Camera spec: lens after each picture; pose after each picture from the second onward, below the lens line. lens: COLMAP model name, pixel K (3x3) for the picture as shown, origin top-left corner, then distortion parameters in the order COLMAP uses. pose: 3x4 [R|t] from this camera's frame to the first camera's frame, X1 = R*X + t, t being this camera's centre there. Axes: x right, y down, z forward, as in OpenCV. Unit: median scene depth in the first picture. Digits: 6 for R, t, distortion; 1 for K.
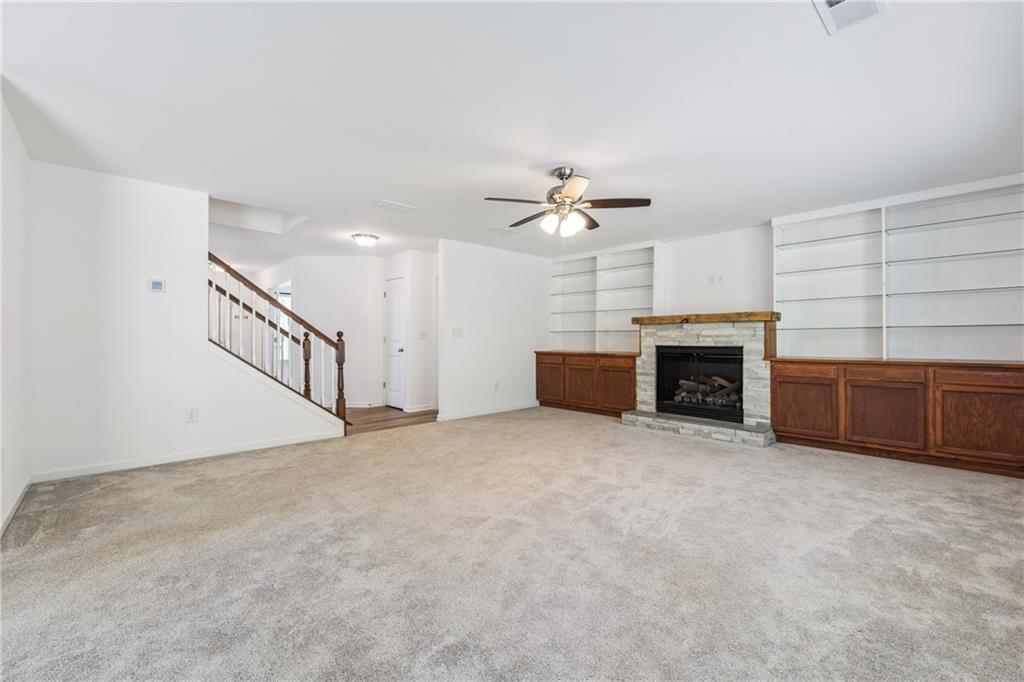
lens RADIAL K [[431.2, 0, 517.5], [0, 431.2, 336.5], [0, 0, 1]] dist [-0.004353, -0.000538]
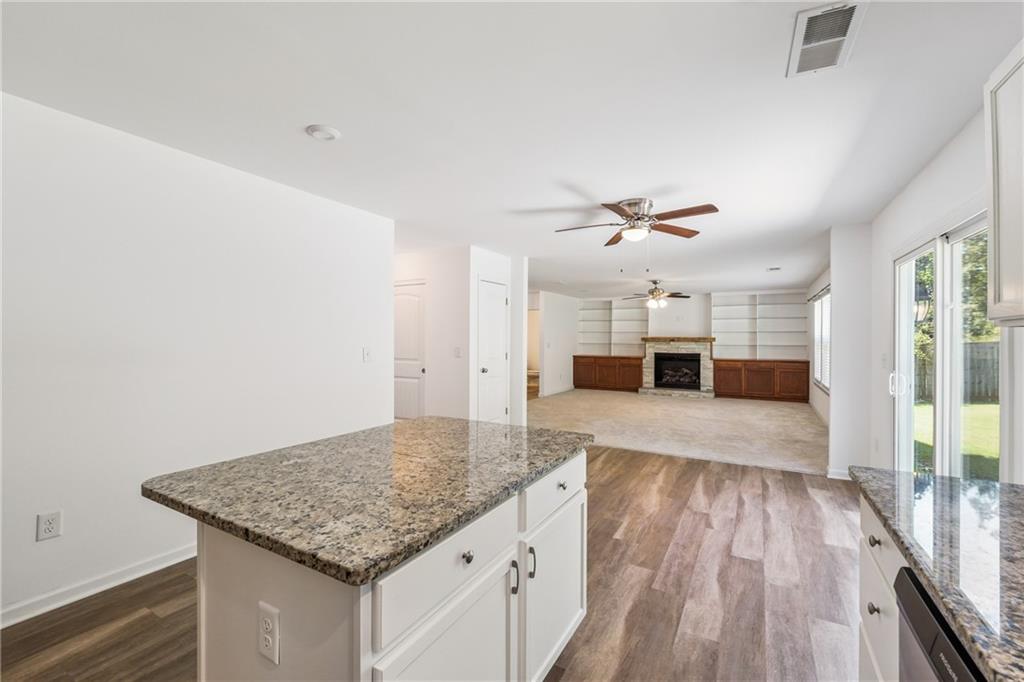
lens RADIAL K [[431.2, 0, 517.5], [0, 431.2, 336.5], [0, 0, 1]] dist [-0.004353, -0.000538]
pose [[0.956045, 0.004366, 0.293186, -0.844920], [-0.005371, 0.999982, 0.002624, -0.053791], [-0.293169, -0.004083, 0.956052, -0.669988]]
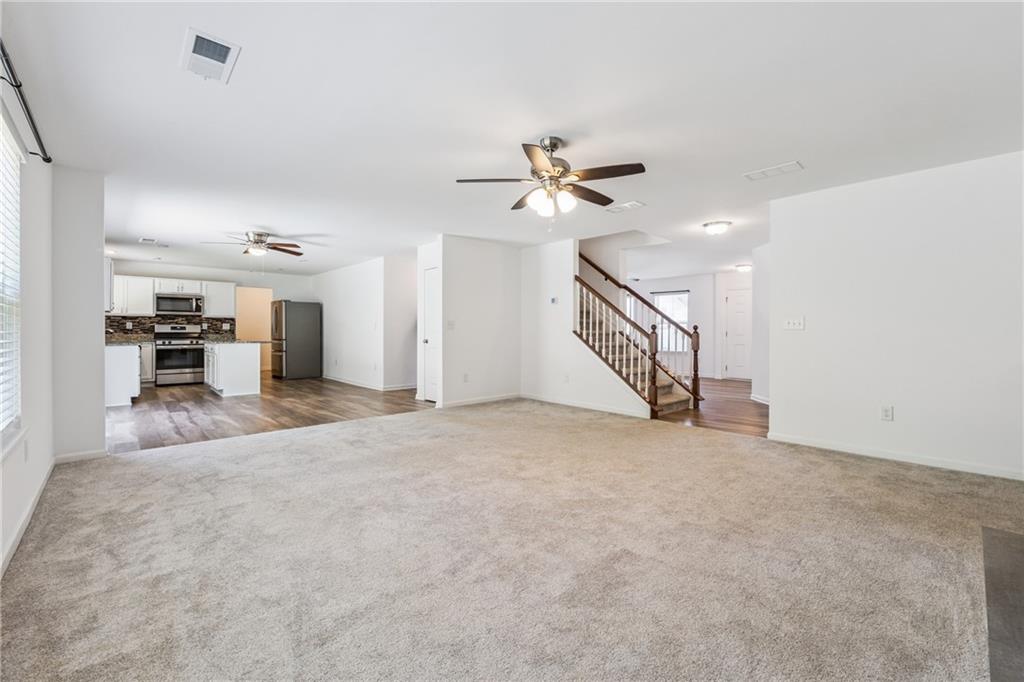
lens RADIAL K [[424.7, 0, 512.0], [0, 424.7, 341.0], [0, 0, 1]] dist [-0.036068, 0.010680]
pose [[-0.006774, 0.018644, -0.999803, 0.701320], [0.001676, 0.999825, 0.018633, 0.010131], [0.999976, -0.001550, -0.006804, 0.667351]]
